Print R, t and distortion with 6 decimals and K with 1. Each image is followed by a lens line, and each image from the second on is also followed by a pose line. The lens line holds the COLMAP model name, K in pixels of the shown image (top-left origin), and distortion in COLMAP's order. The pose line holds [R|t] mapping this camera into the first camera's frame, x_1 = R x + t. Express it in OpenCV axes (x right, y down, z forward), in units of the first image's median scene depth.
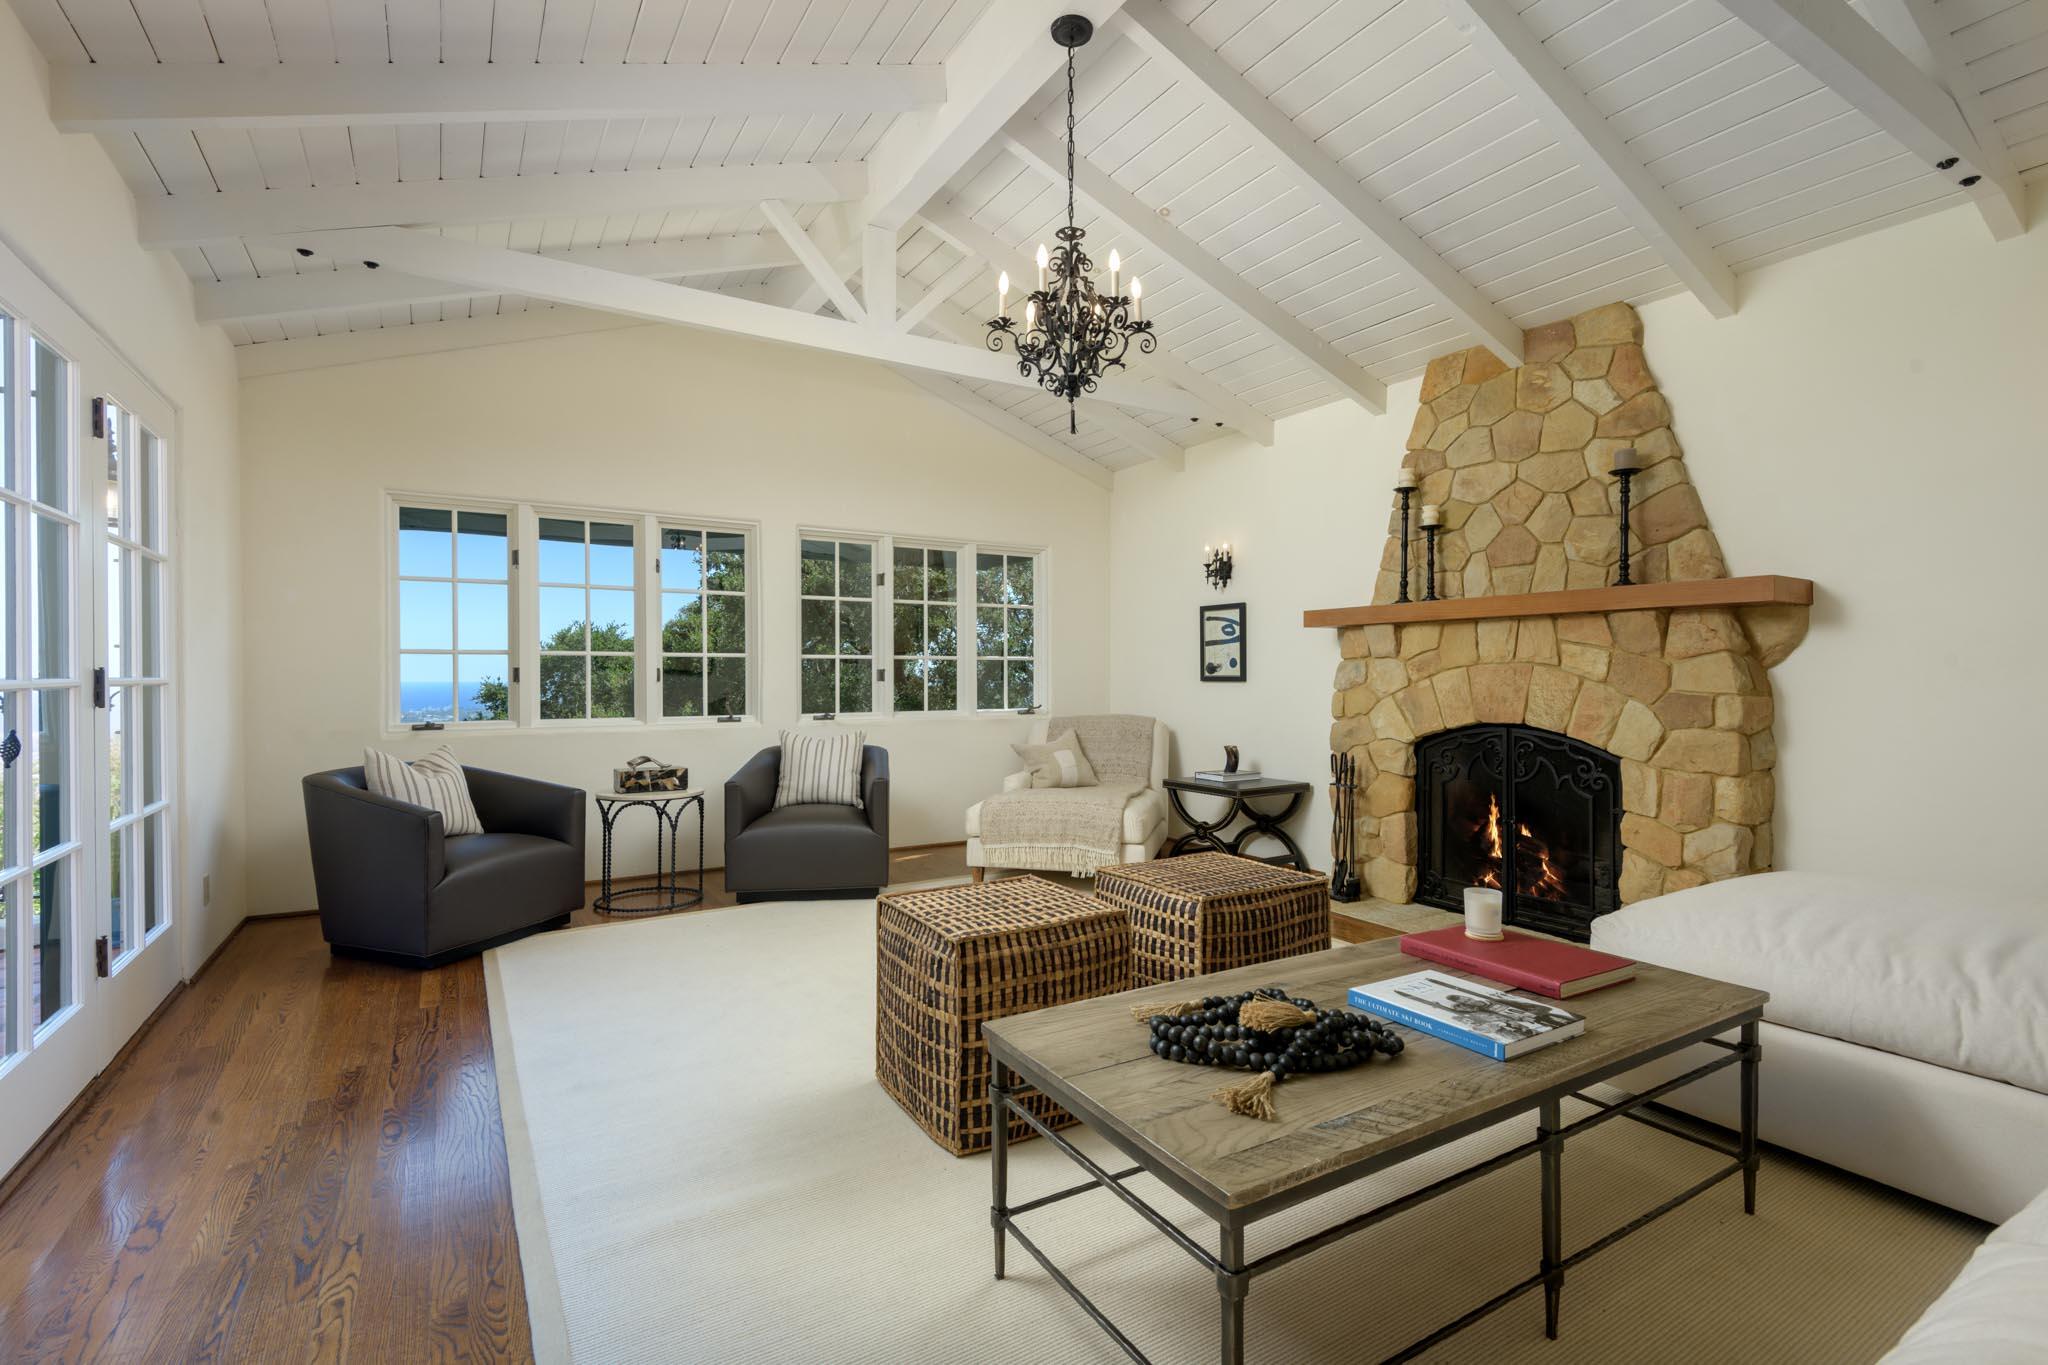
lens RADIAL K [[945.2, 0, 1024.0], [0, 945.2, 682.5], [0, 0, 1]] dist [0.044052, -0.000031]
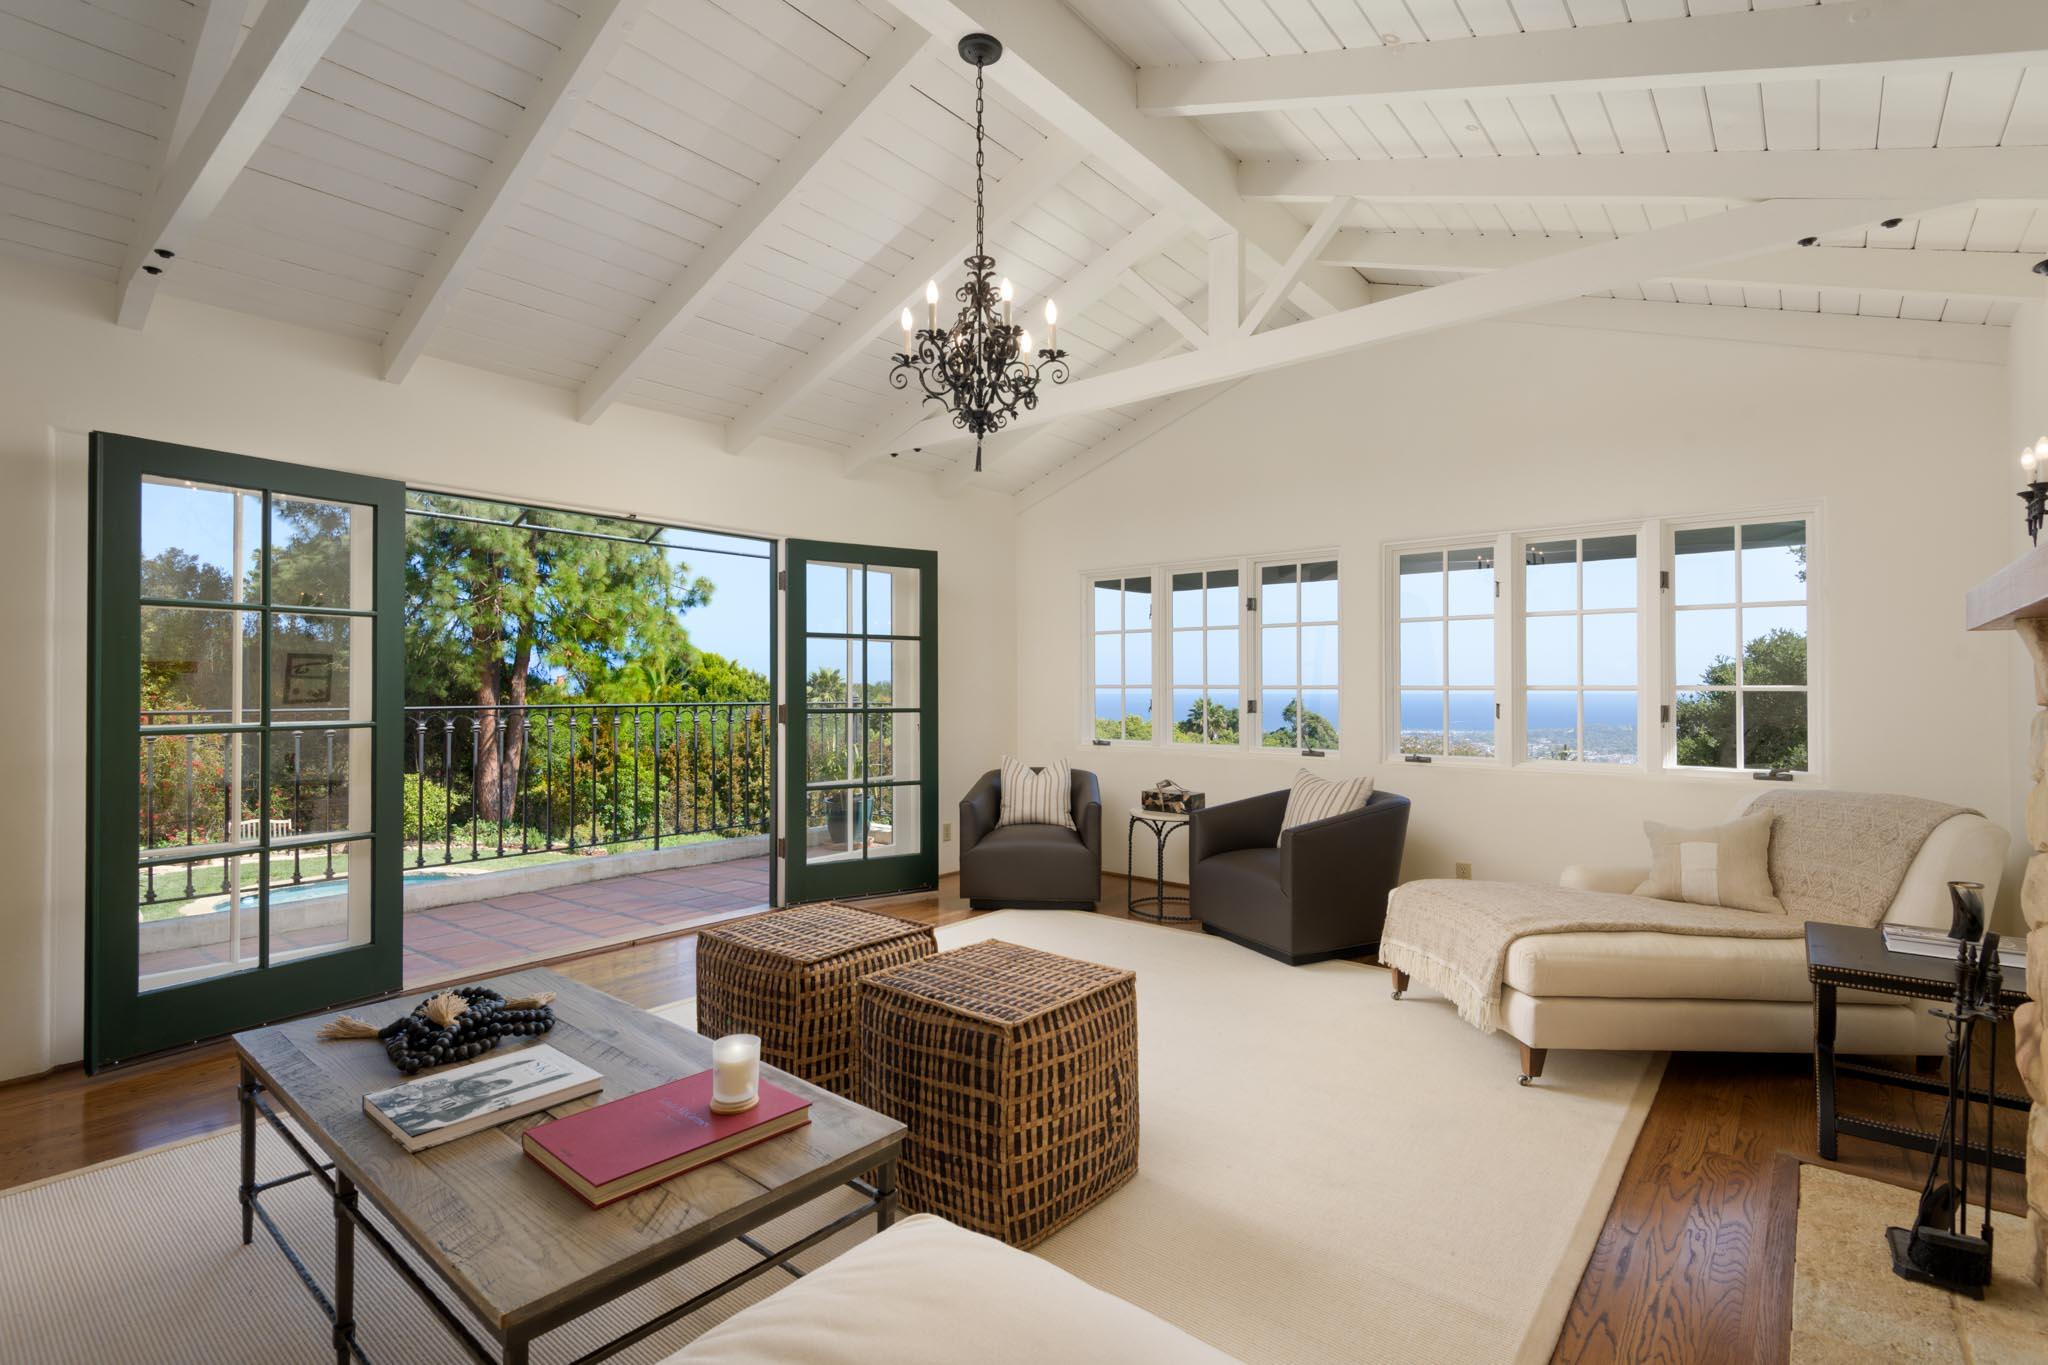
lens RADIAL K [[945.1, 0, 1024.0], [0, 945.1, 682.5], [0, 0, 1]] dist [-0.039759, -0.000081]
pose [[0.331579, -0.007809, -0.943395, 0.969051], [-0.014878, 0.999798, -0.013506, -0.031500], [0.943310, 0.018514, 0.331396, 0.781855]]
